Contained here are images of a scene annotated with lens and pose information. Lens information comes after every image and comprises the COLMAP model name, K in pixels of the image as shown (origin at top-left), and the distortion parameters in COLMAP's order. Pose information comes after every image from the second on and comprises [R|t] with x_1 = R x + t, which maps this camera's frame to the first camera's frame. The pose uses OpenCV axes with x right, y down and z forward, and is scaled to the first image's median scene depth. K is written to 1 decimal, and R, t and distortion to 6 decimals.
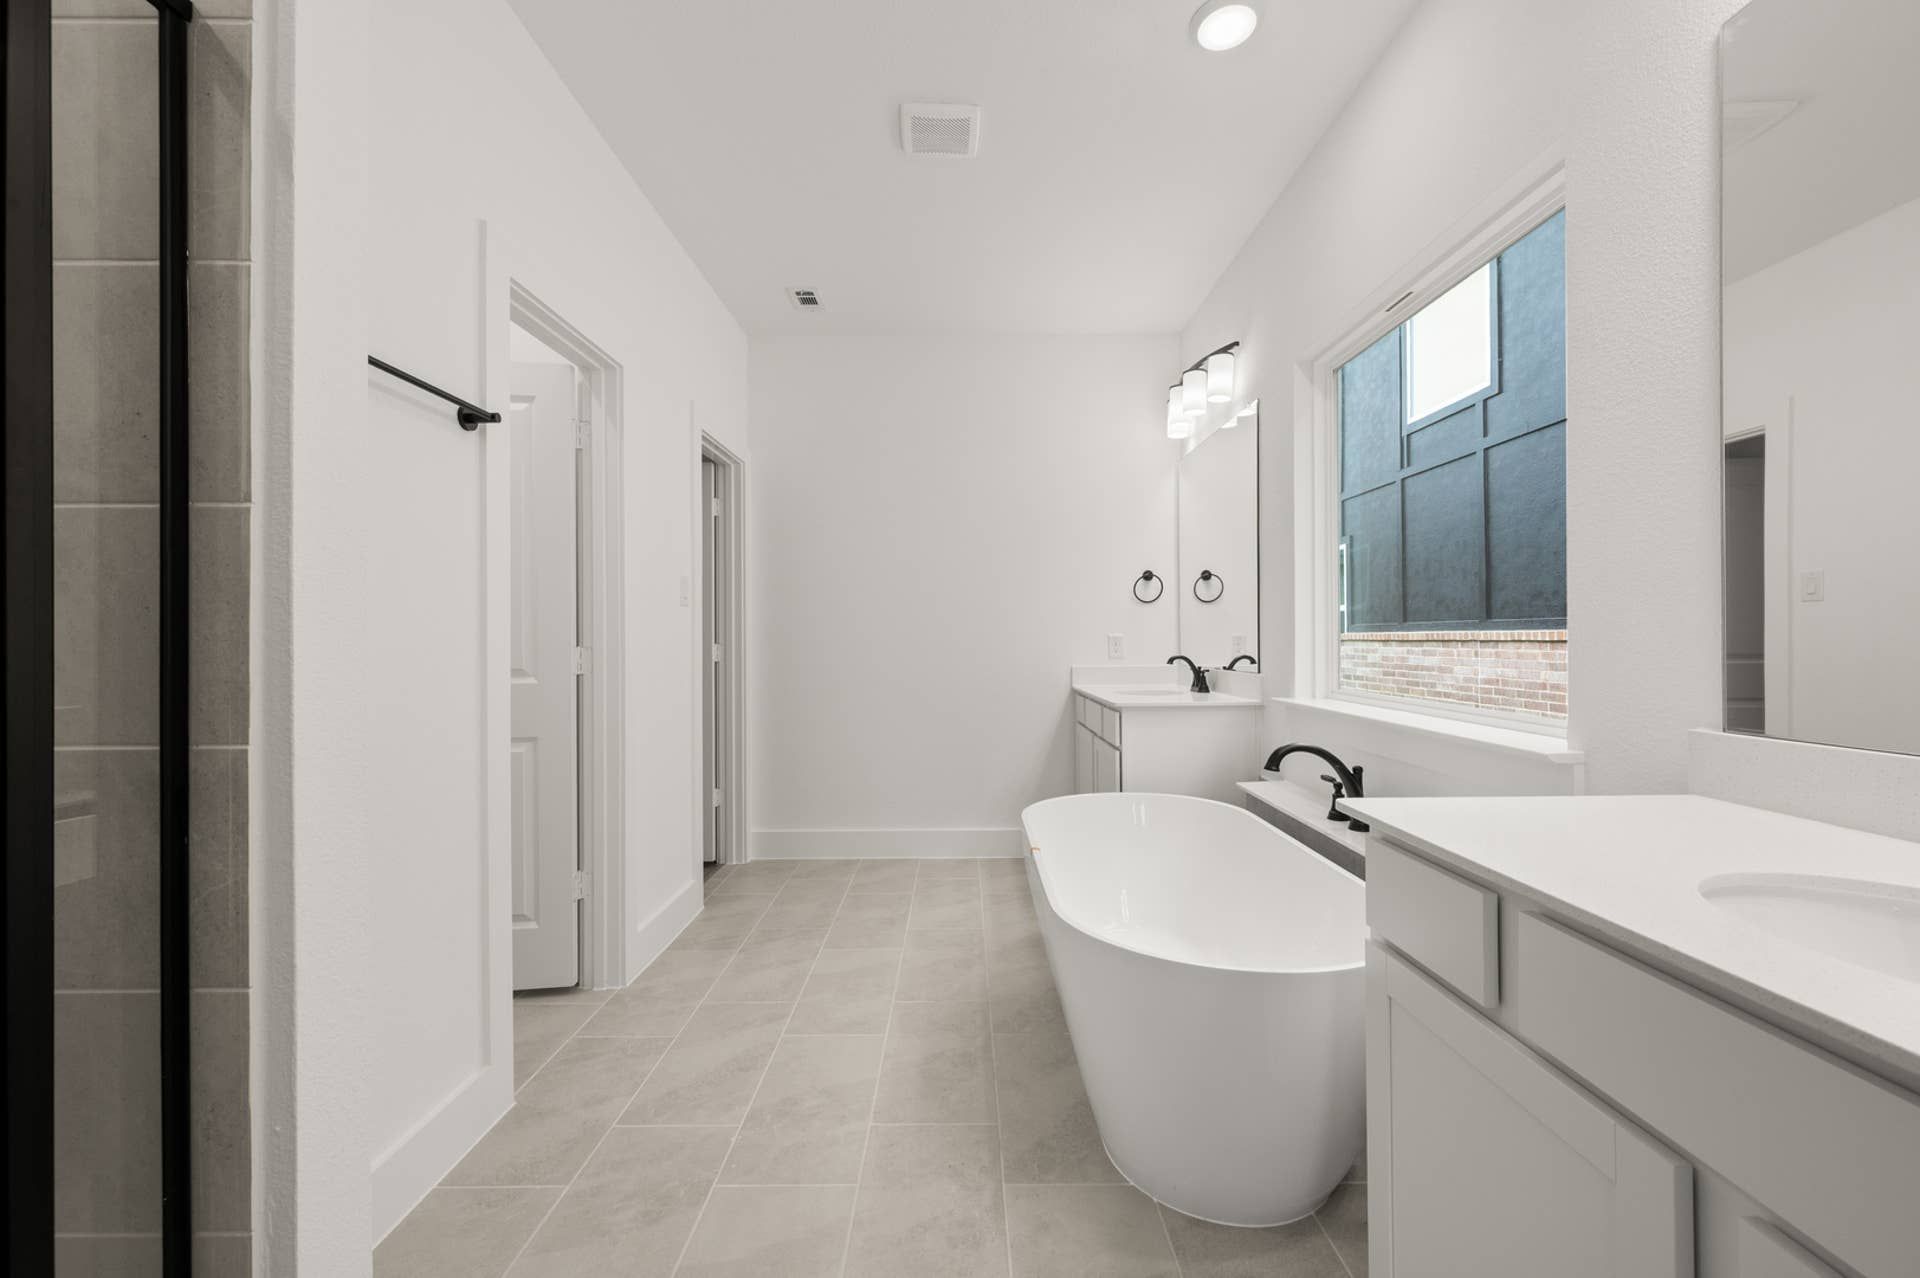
lens RADIAL K [[812.7, 0, 963.5], [0, 812.7, 634.2], [0, 0, 1]] dist [0.000225, 0.000261]
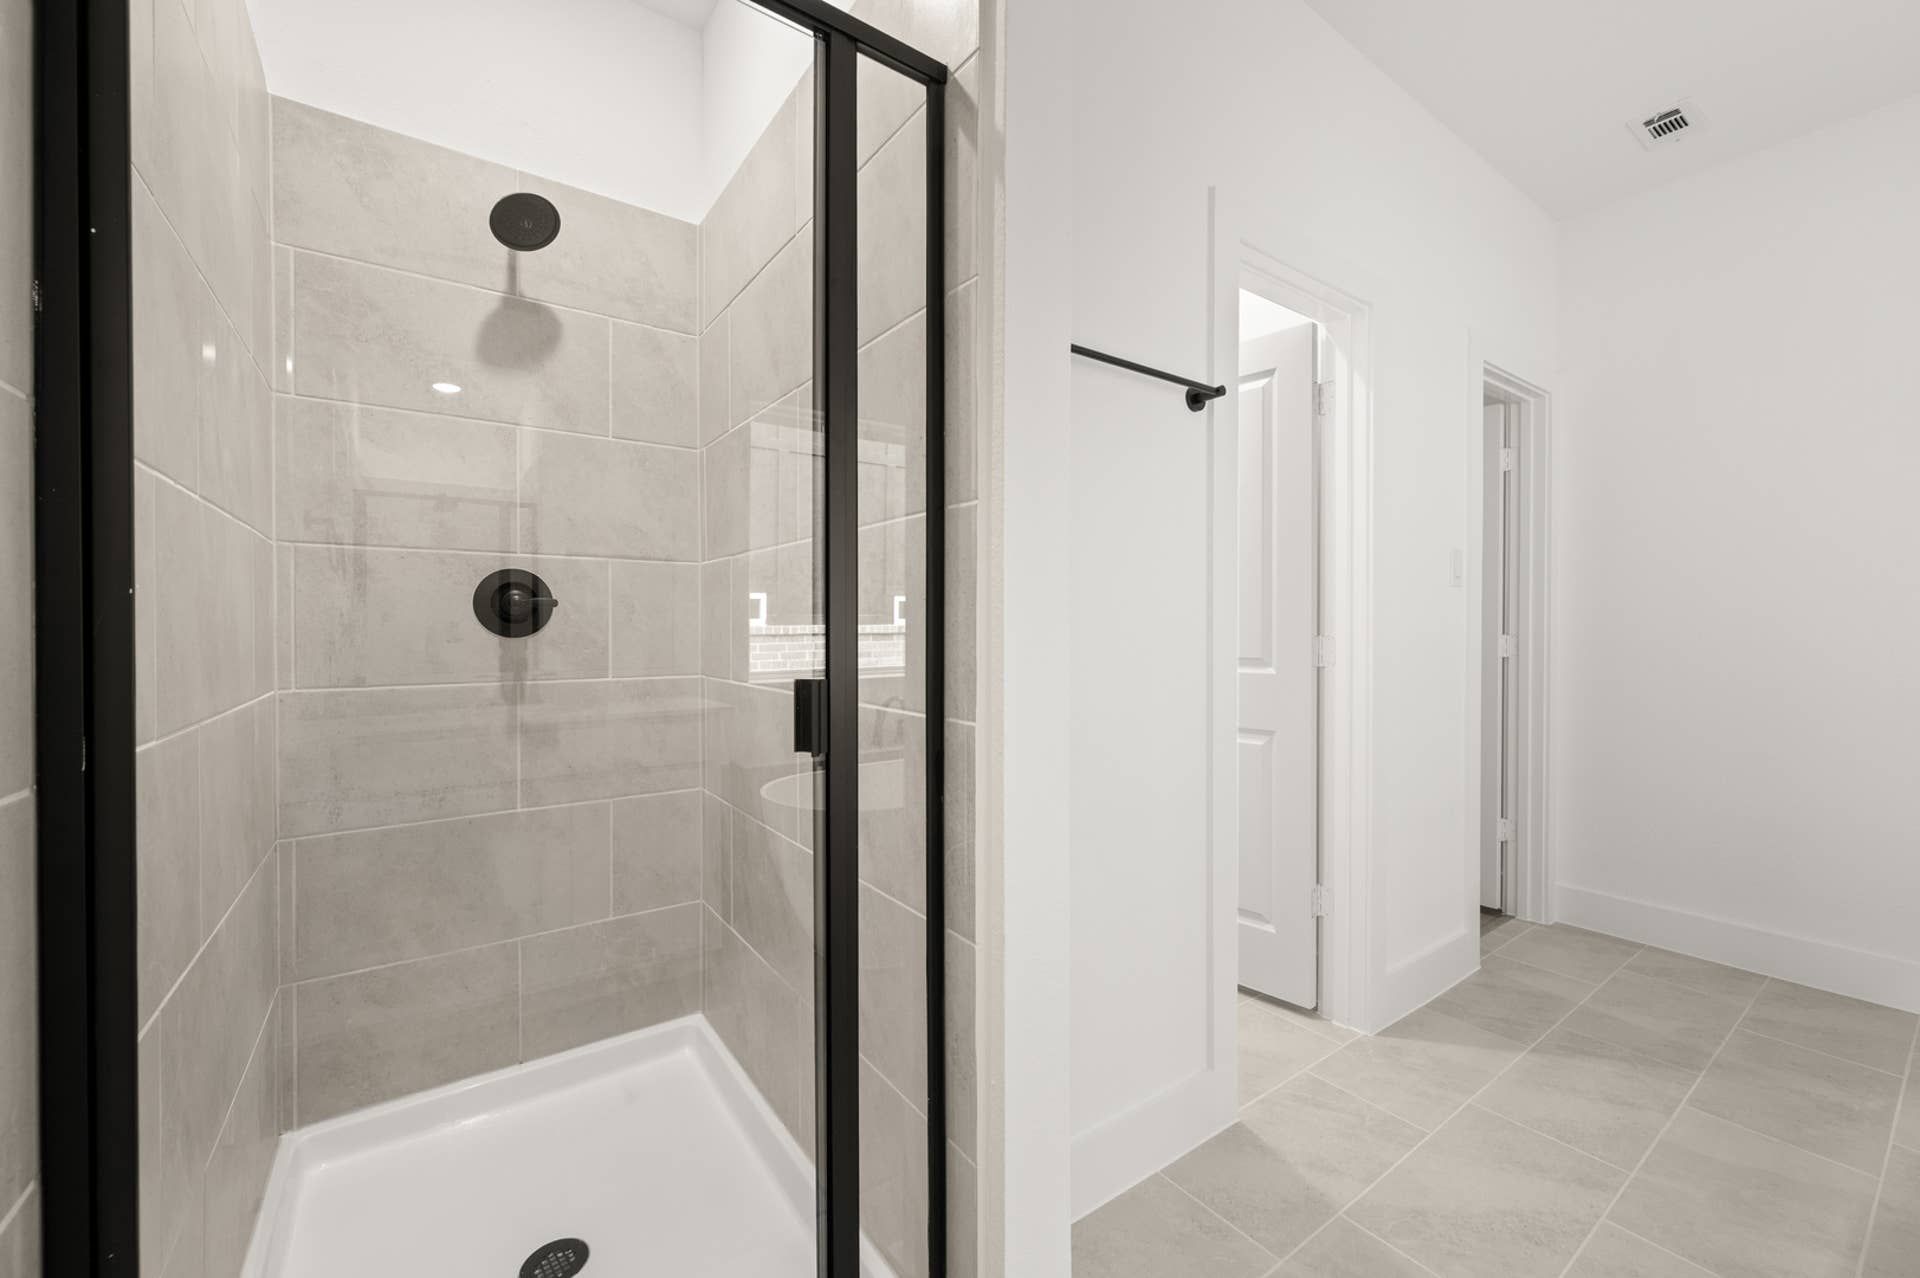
lens RADIAL K [[753.9, 0, 961.7], [0, 753.9, 634.1], [0, 0, 1]] dist [-0.001059, 0.000442]
pose [[0.593560, 0.012403, -0.804694, -0.048287], [0.000664, 0.999873, 0.015902, 0.001028], [0.804789, -0.009973, 0.593477, 0.237135]]
